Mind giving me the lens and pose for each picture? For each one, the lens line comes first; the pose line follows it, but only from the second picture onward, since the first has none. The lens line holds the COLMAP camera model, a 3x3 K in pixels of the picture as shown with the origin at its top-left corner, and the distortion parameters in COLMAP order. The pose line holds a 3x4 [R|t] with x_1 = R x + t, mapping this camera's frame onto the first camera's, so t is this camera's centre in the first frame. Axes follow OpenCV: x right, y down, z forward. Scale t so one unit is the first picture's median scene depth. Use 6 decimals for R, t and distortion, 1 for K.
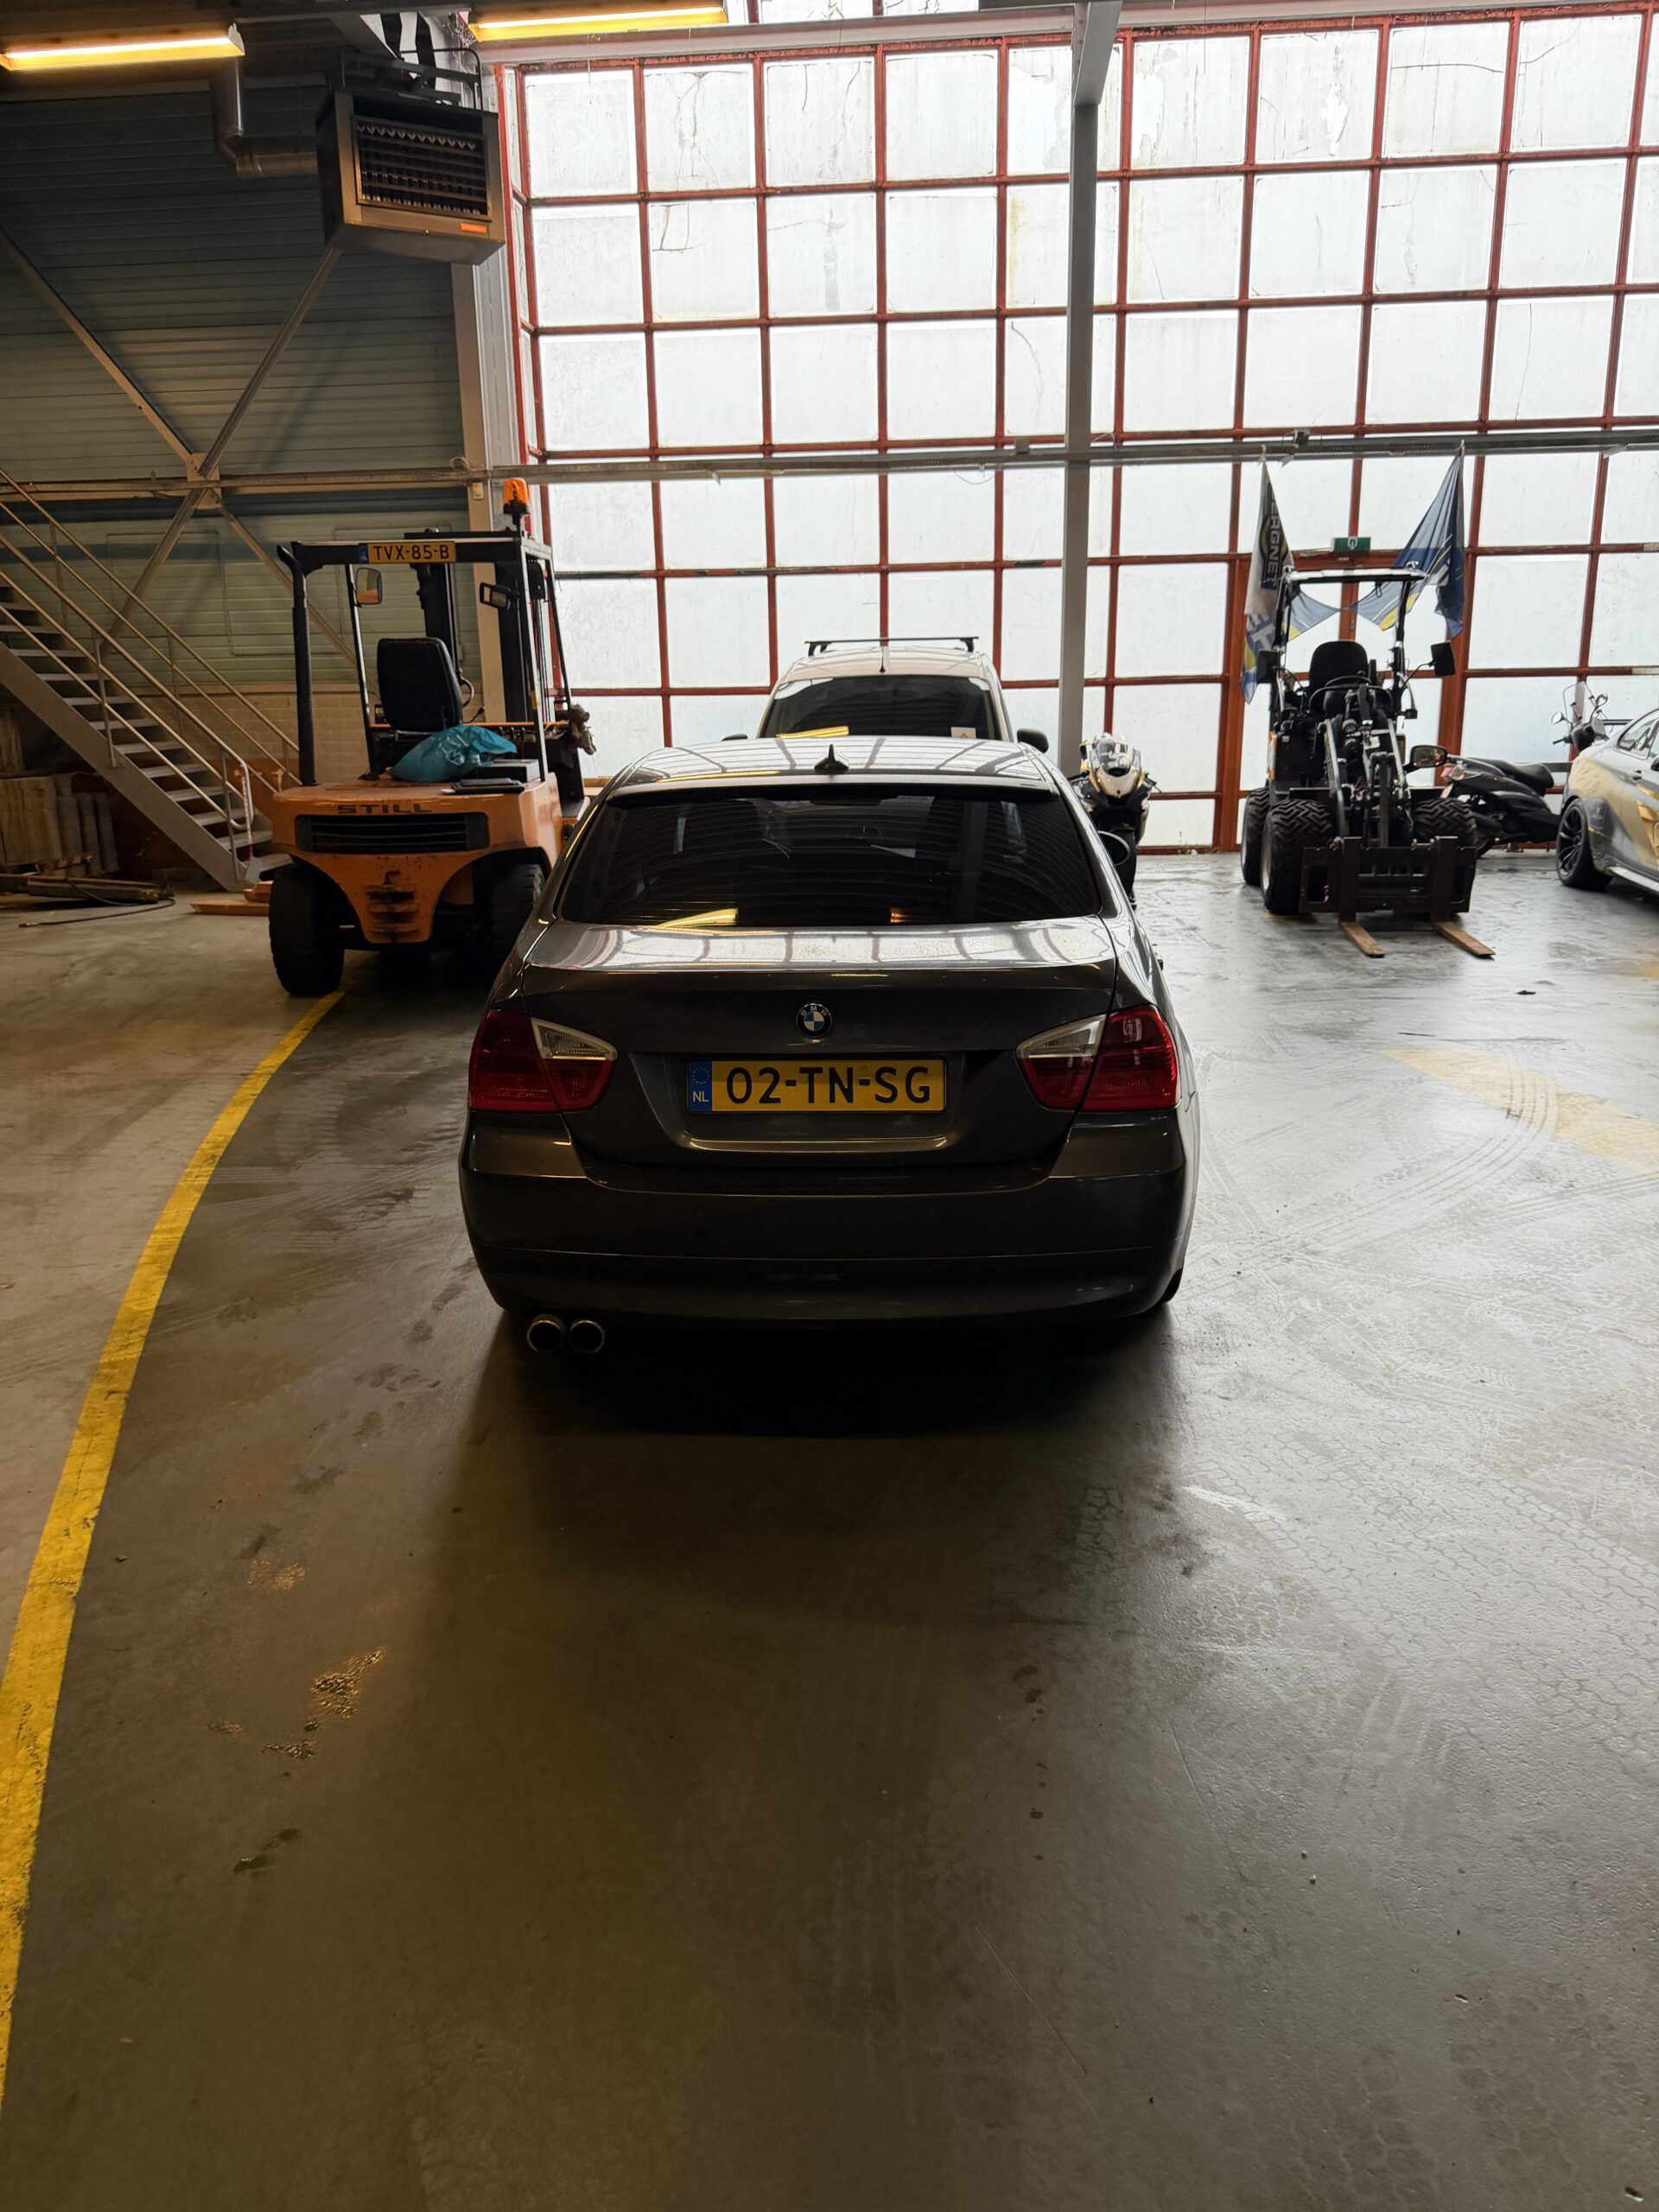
lens RADIAL K [[1524.2, 0, 827.8], [0, 1524.2, 1070.9], [0, 0, 1]] dist [0.168953, -0.364254]
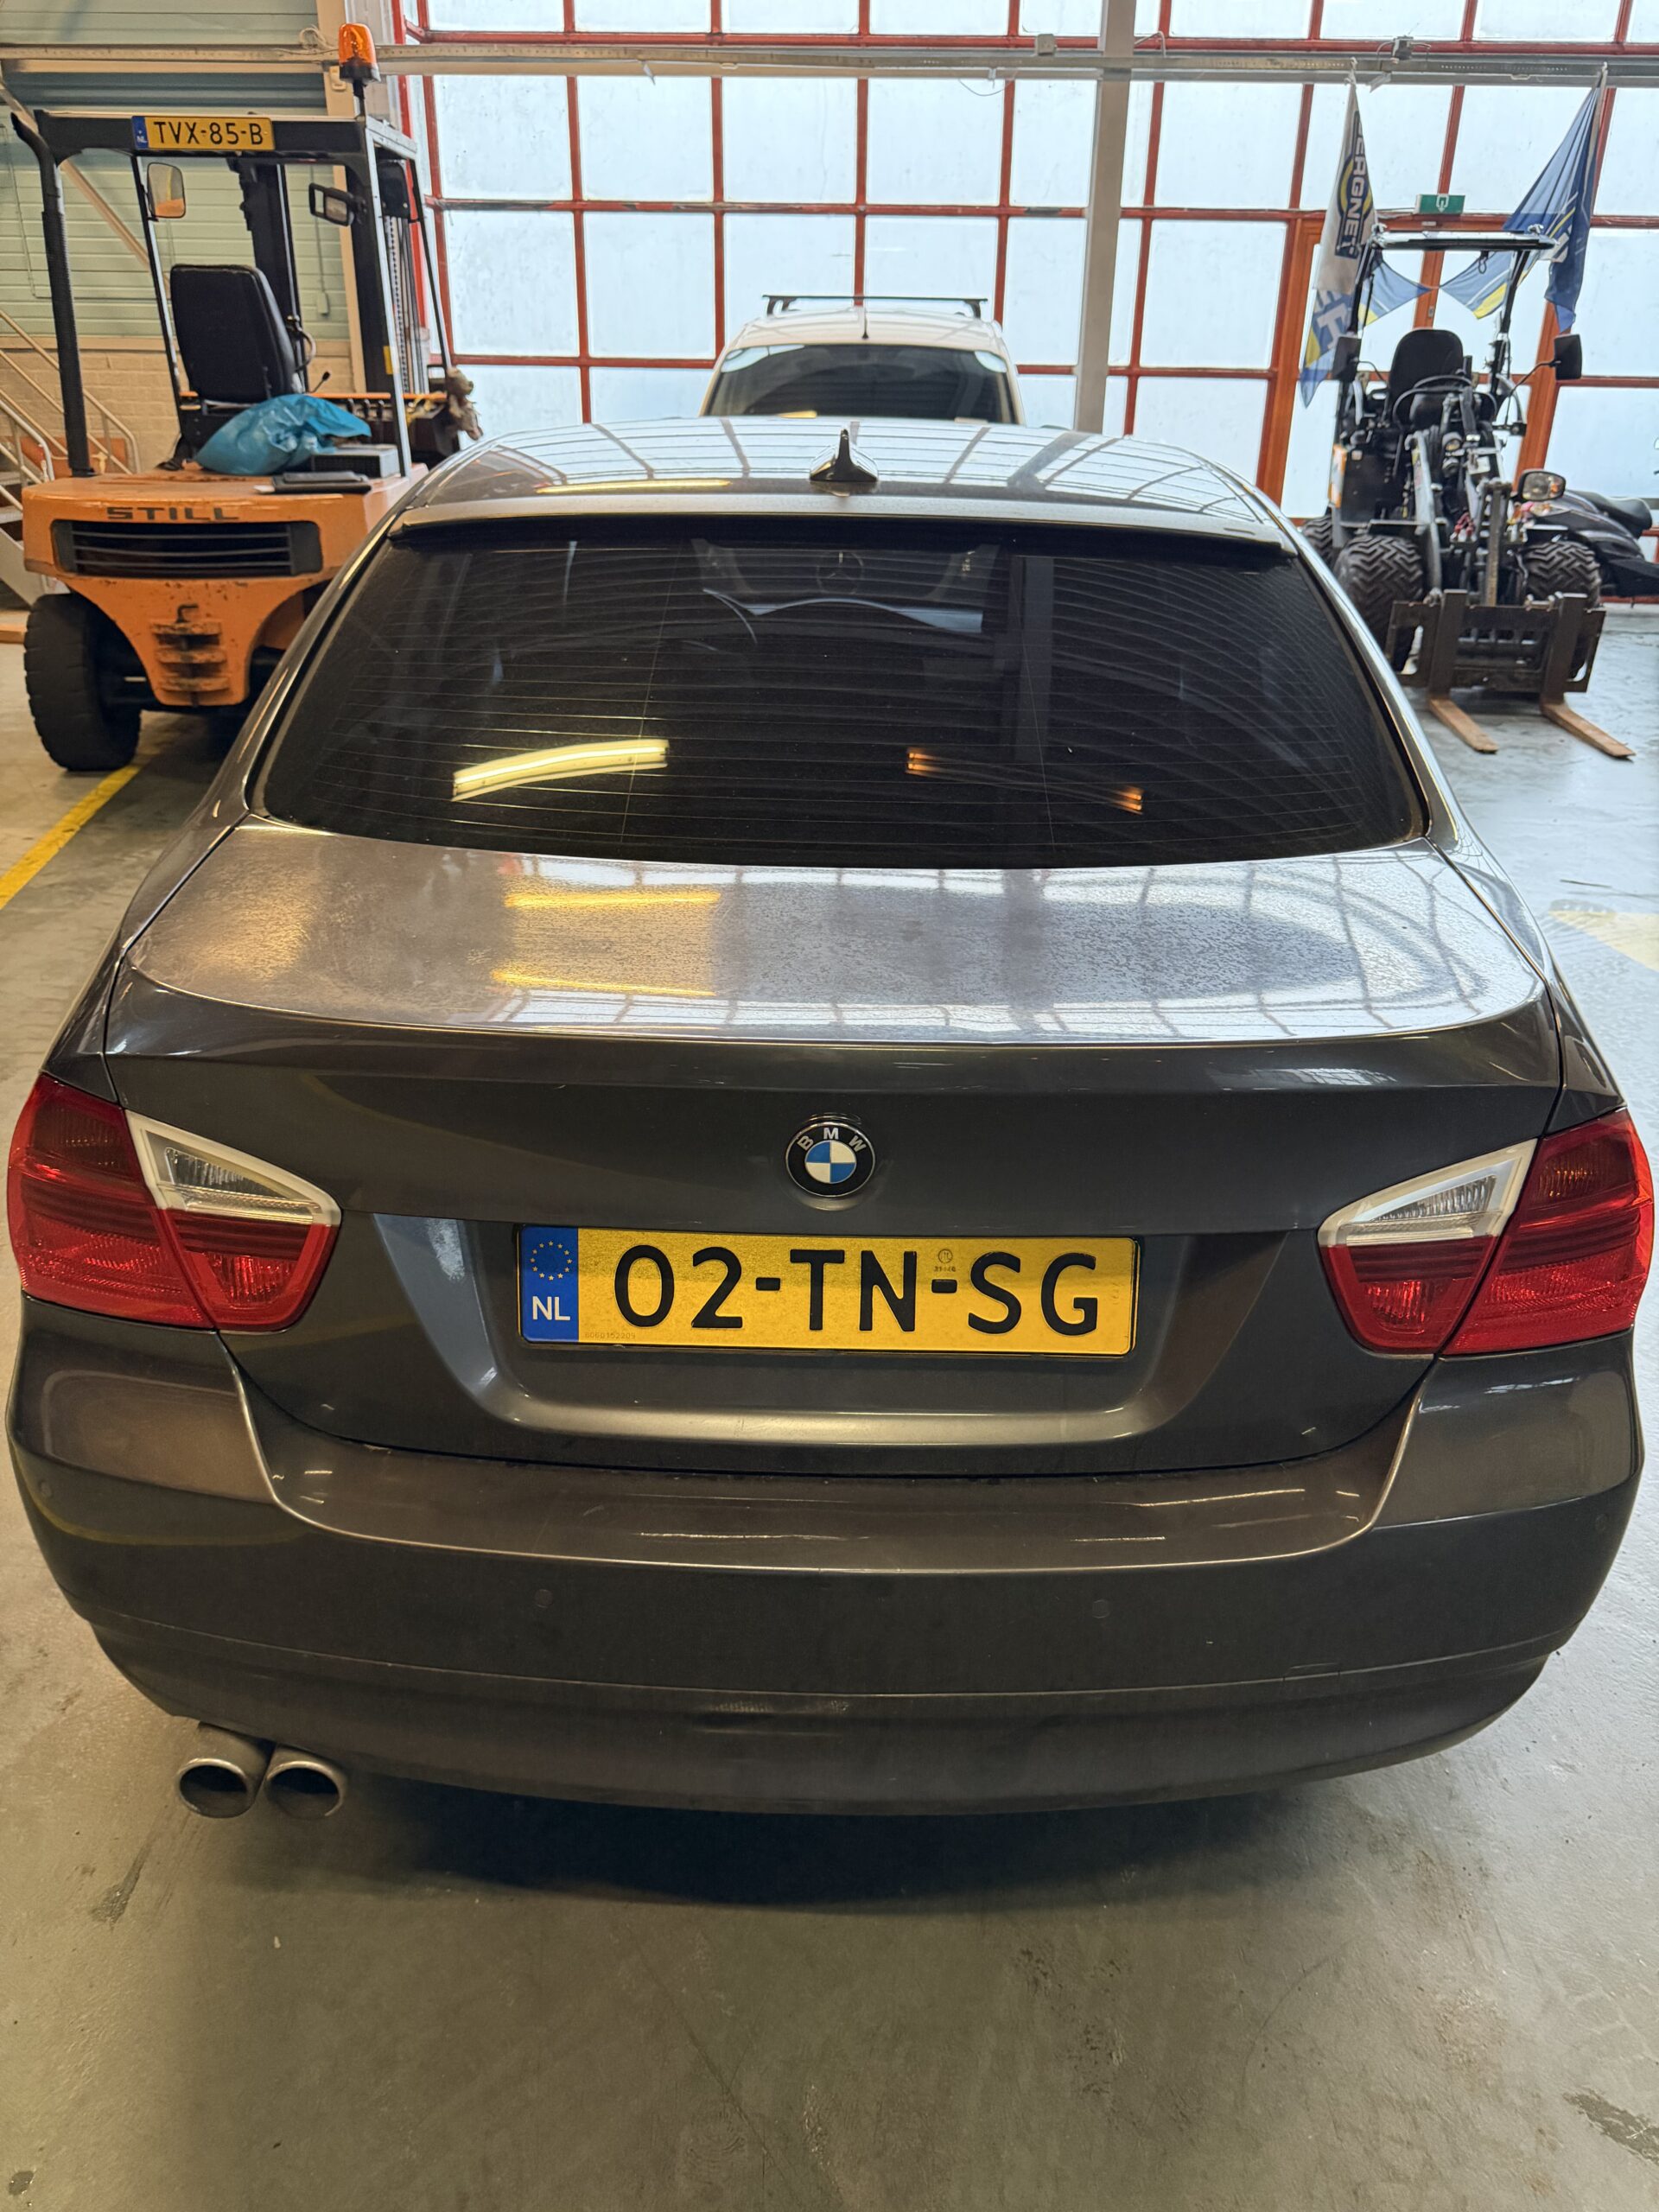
lens RADIAL K [[1645.5, 0, 849.8], [0, 1645.5, 1111.6], [0, 0, 1]] dist [0.023066, -0.036200]
pose [[0.998626, 0.016530, 0.049736, -0.005584], [-0.025024, 0.984190, 0.175339, -0.026312], [-0.046052, -0.176343, 0.983251, 0.125922]]
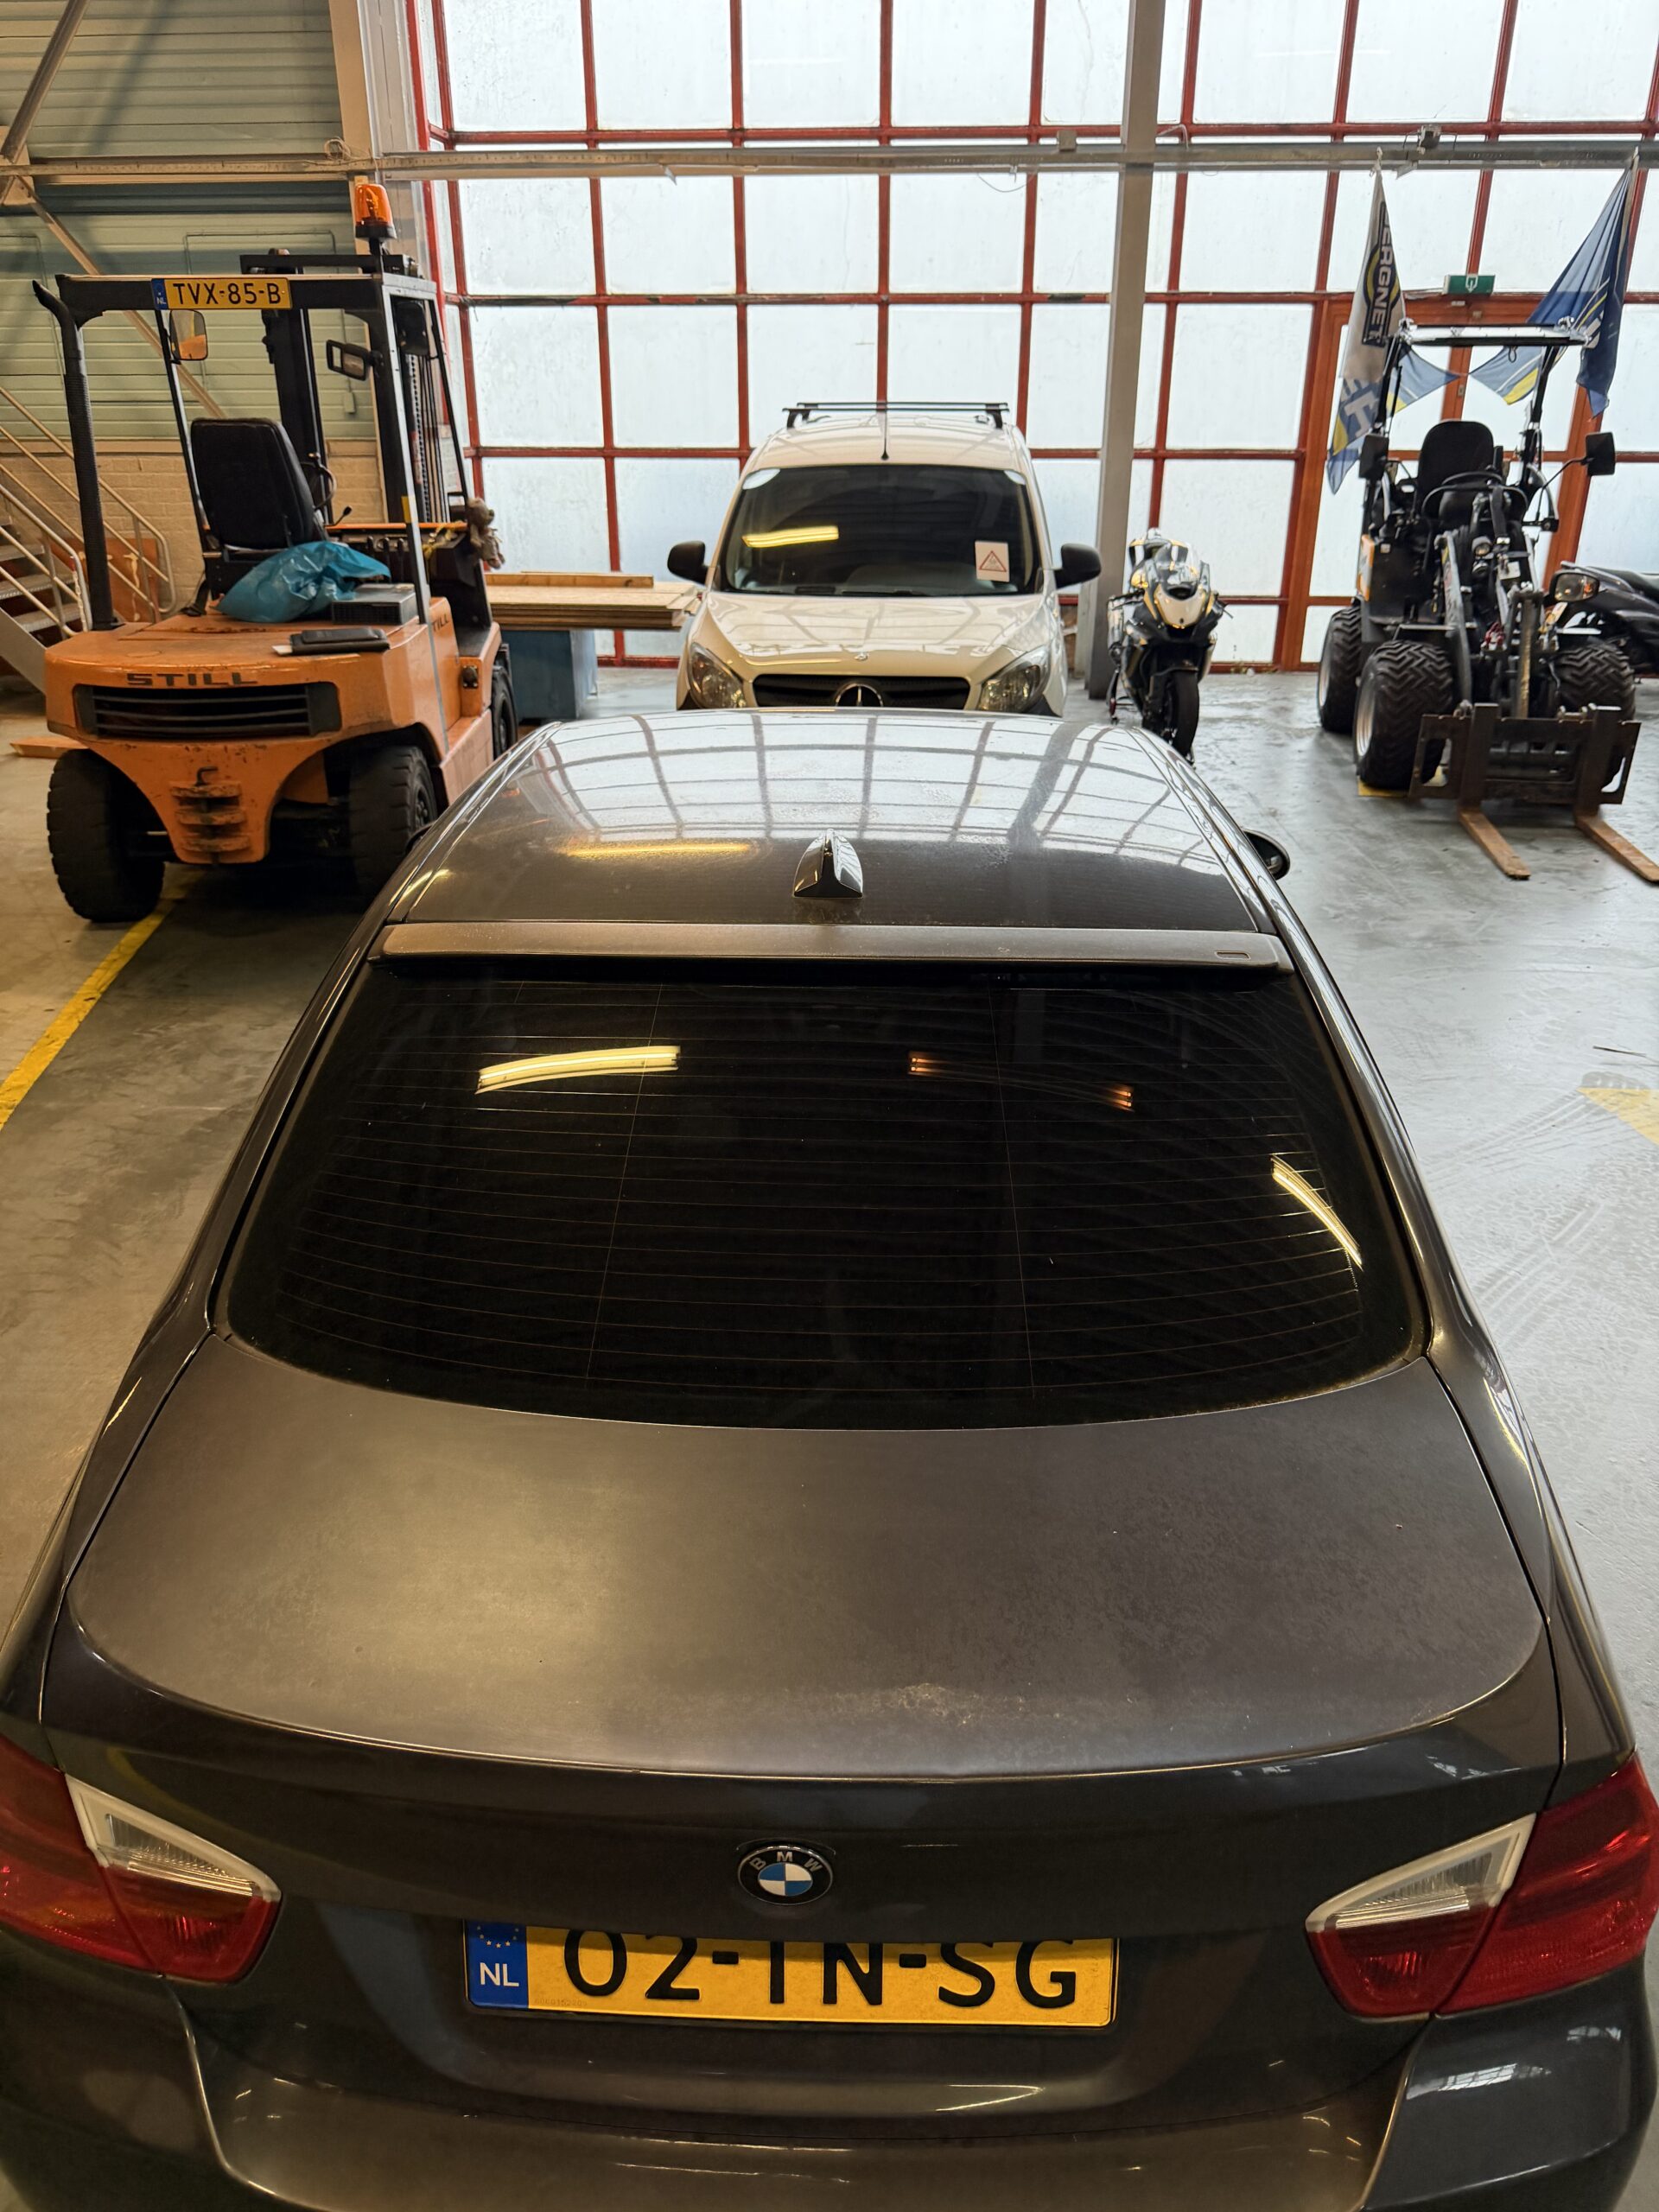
lens RADIAL K [[1648.2, 0, 833.4], [0, 1648.2, 1153.0], [0, 0, 1]] dist [-0.002575, -0.005009]
pose [[0.999726, 0.011881, 0.020150, -0.001649], [-0.015216, 0.984551, 0.174436, -0.060672], [-0.017766, -0.174695, 0.984462, 0.137404]]
